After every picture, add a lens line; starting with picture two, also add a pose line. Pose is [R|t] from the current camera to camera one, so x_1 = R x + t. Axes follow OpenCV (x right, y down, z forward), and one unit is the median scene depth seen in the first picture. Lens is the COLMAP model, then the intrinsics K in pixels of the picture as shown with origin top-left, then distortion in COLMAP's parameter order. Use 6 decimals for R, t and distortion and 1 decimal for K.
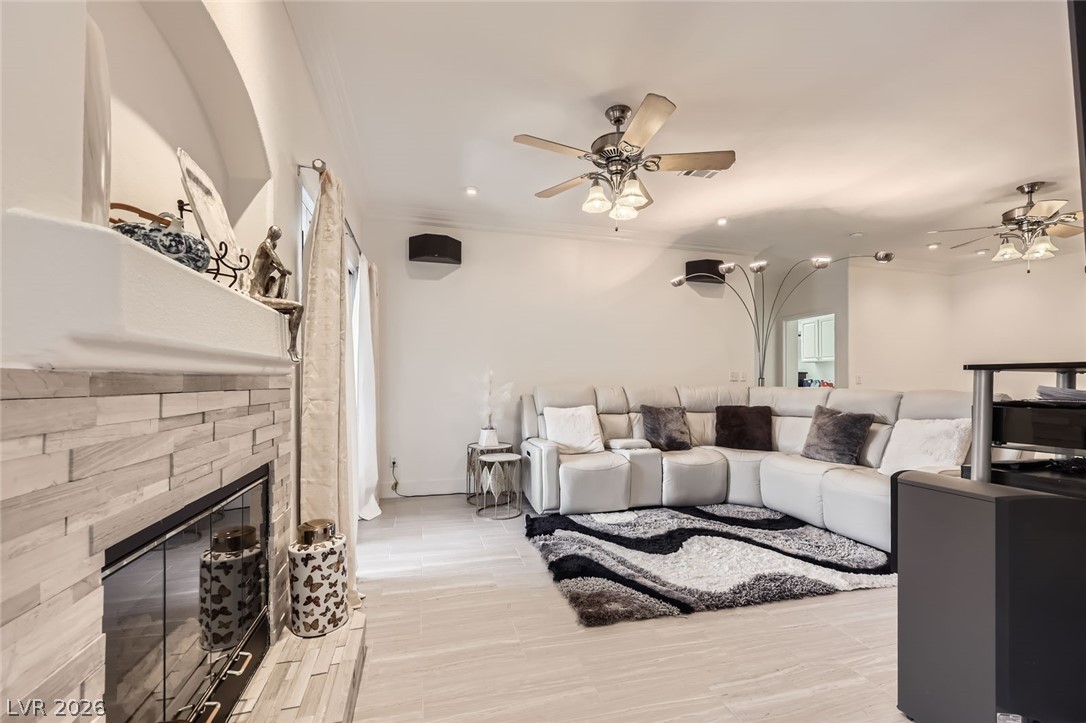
lens RADIAL K [[445.8, 0, 542.9], [0, 445.8, 379.8], [0, 0, 1]] dist [-0.000673, -0.000356]
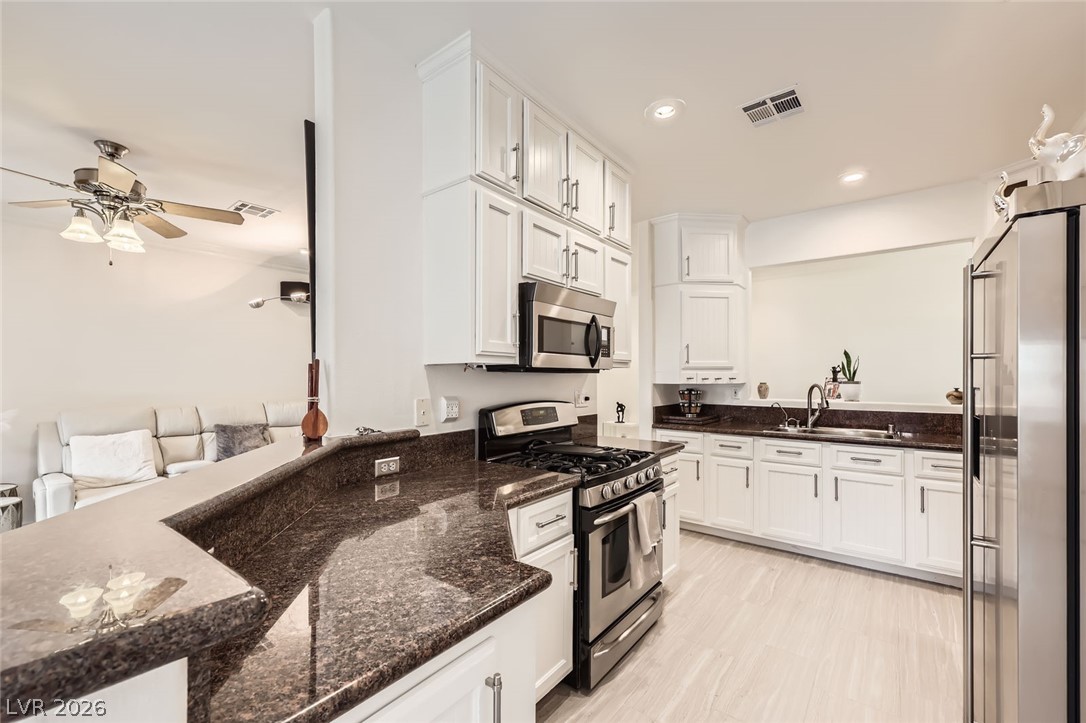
lens RADIAL K [[453.2, 0, 542.8], [0, 453.2, 379.5], [0, 0, 1]] dist [0.000141, 0.000255]
pose [[0.801708, -0.011453, 0.597606, 0.245294], [0.005867, 0.999919, 0.011292, -0.061434], [-0.597687, -0.005547, 0.801710, -0.295987]]
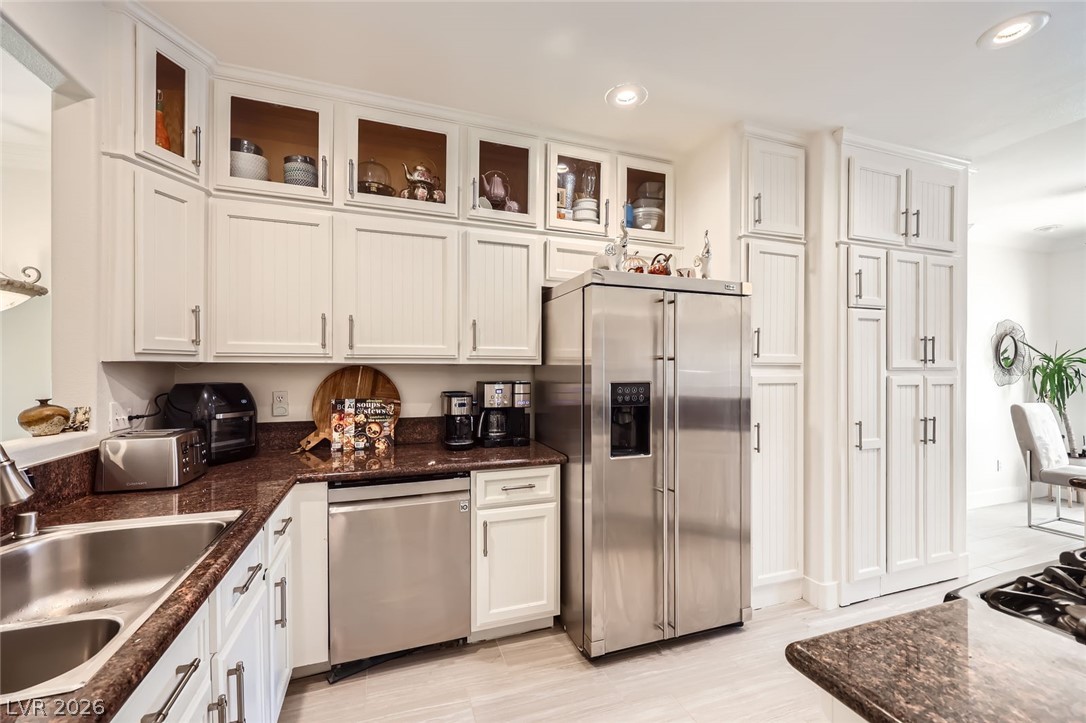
lens RADIAL K [[443.4, 0, 543.5], [0, 443.4, 371.2], [0, 0, 1]] dist [-0.001017, -0.000183]
pose [[-0.997163, -0.007363, -0.074908, 1.037614], [-0.007623, 0.999966, 0.003185, -0.059014], [0.074882, 0.003747, -0.997185, 0.378472]]
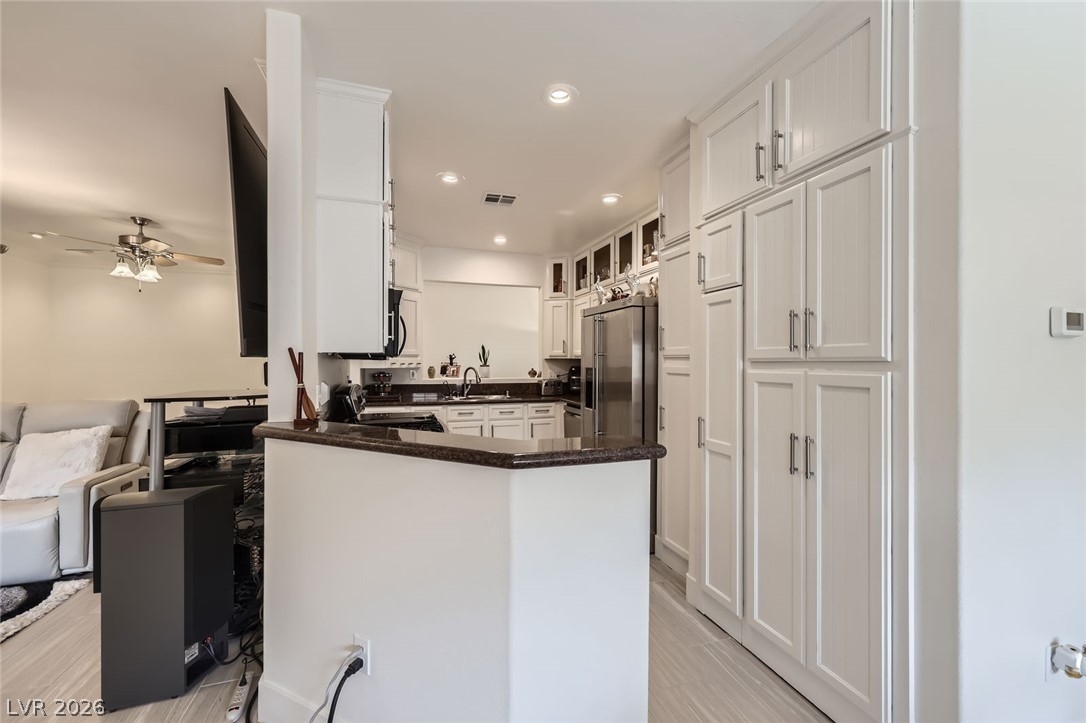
lens RADIAL K [[445.4, 0, 543.0], [0, 445.4, 361.5], [0, 0, 1]] dist [-0.000673, -0.000234]
pose [[-0.045324, -0.007995, 0.998940, -0.155979], [-0.002260, 0.999966, 0.007900, -0.067231], [-0.998970, -0.001899, -0.045341, -0.026373]]
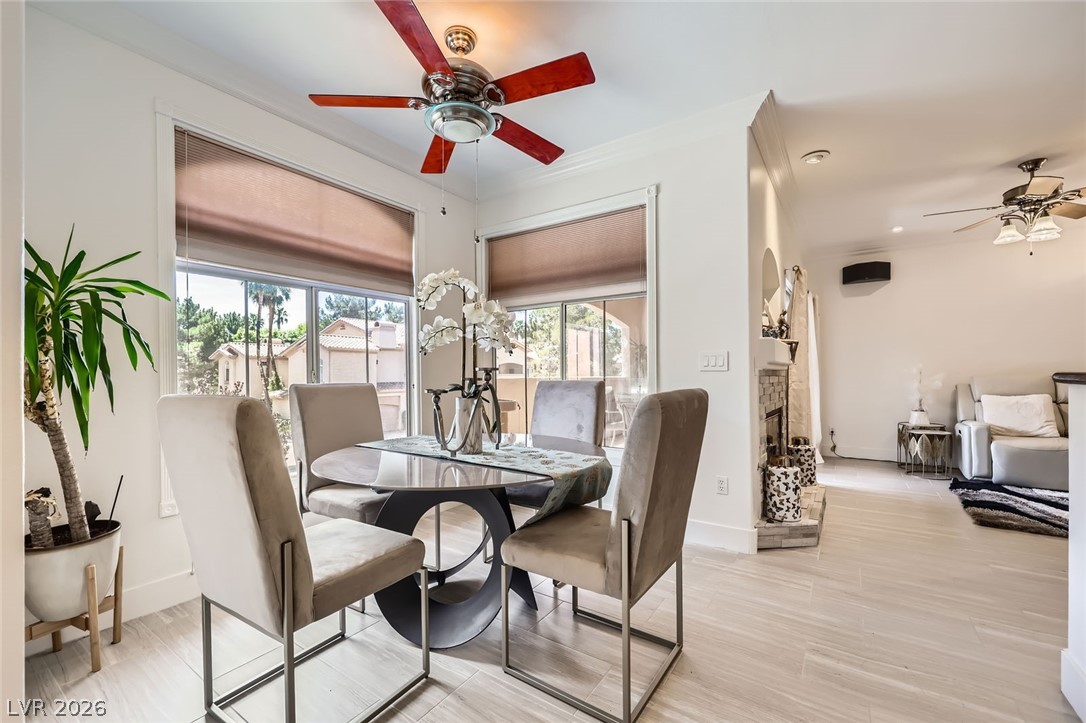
lens RADIAL K [[443.4, 0, 543.5], [0, 443.4, 371.2], [0, 0, 1]] dist [-0.001017, -0.000183]
pose [[0.640636, -0.010945, -0.767767, 0.178396], [0.008075, 0.999939, -0.007516, 0.001051], [0.767803, -0.001385, 0.640685, -0.676274]]
